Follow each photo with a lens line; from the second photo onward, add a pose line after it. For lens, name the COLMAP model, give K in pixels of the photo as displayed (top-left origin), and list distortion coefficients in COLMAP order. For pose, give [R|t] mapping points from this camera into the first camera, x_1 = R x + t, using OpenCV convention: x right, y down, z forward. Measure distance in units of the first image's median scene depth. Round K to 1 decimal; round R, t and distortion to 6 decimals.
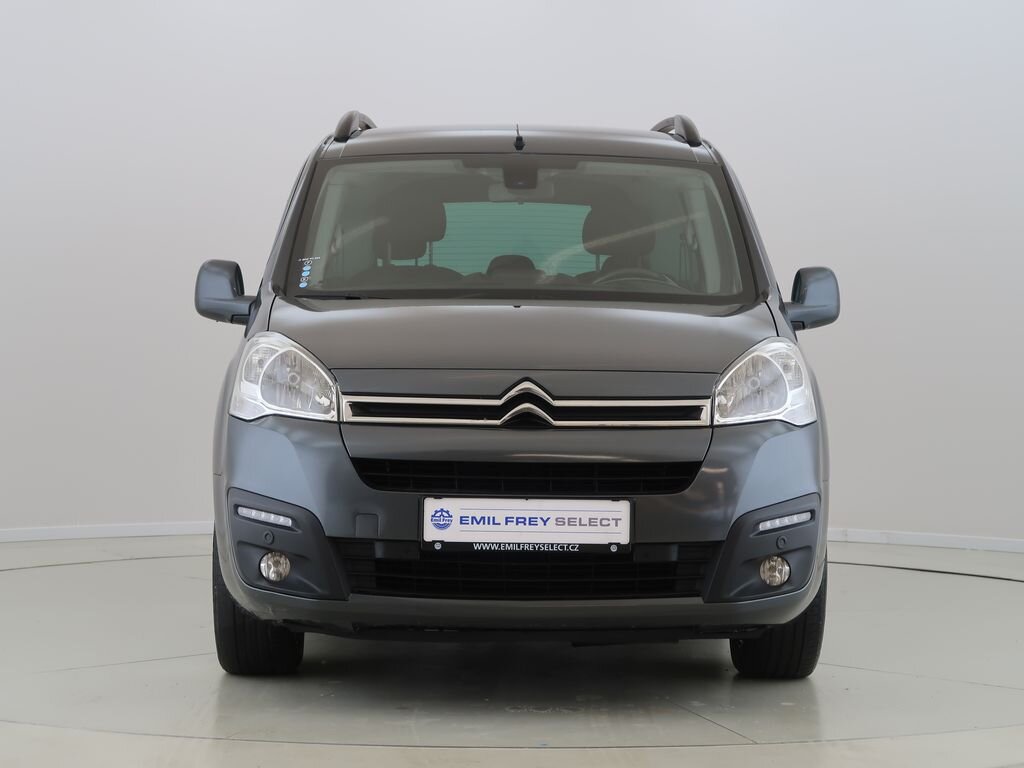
lens RADIAL K [[1470.4, 0, 512.0], [0, 1470.4, 384.0], [0, 0, 1]] dist [-0.014214, -0.066801]
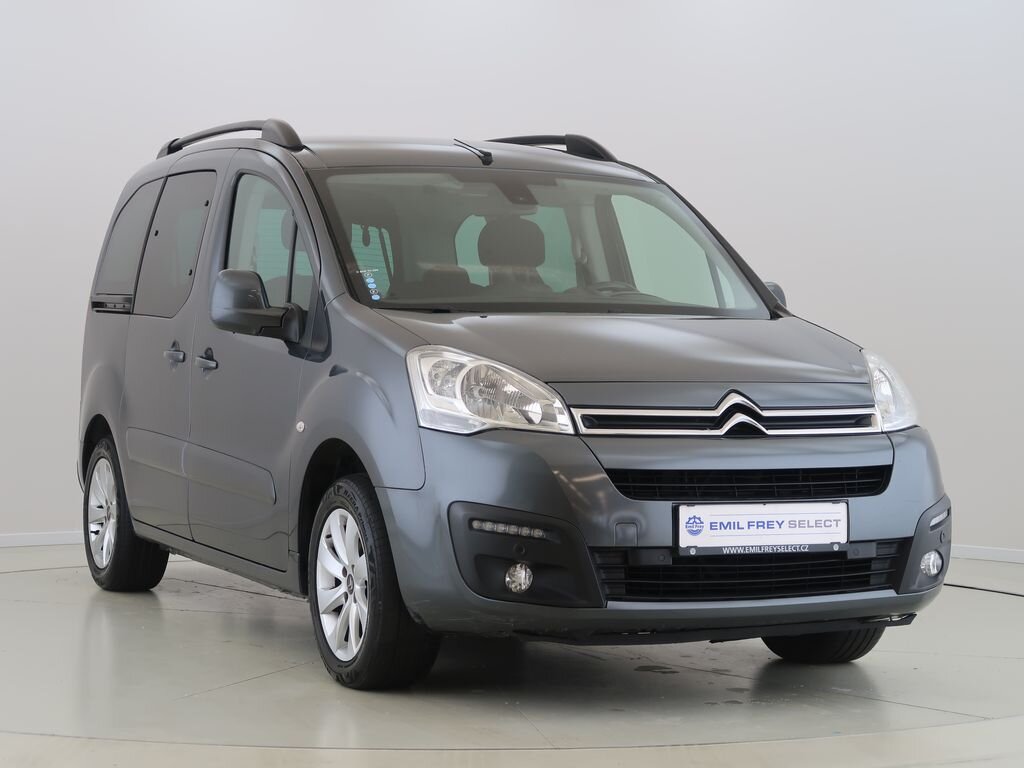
lens RADIAL K [[1470.4, 0, 512.0], [0, 1470.4, 384.0], [0, 0, 1]] dist [-0.014214, -0.066801]
pose [[0.964397, -0.007659, 0.264349, -0.442230], [0.008794, 0.999956, -0.003113, -0.006839], [-0.264314, 0.005327, 0.964422, 0.022150]]
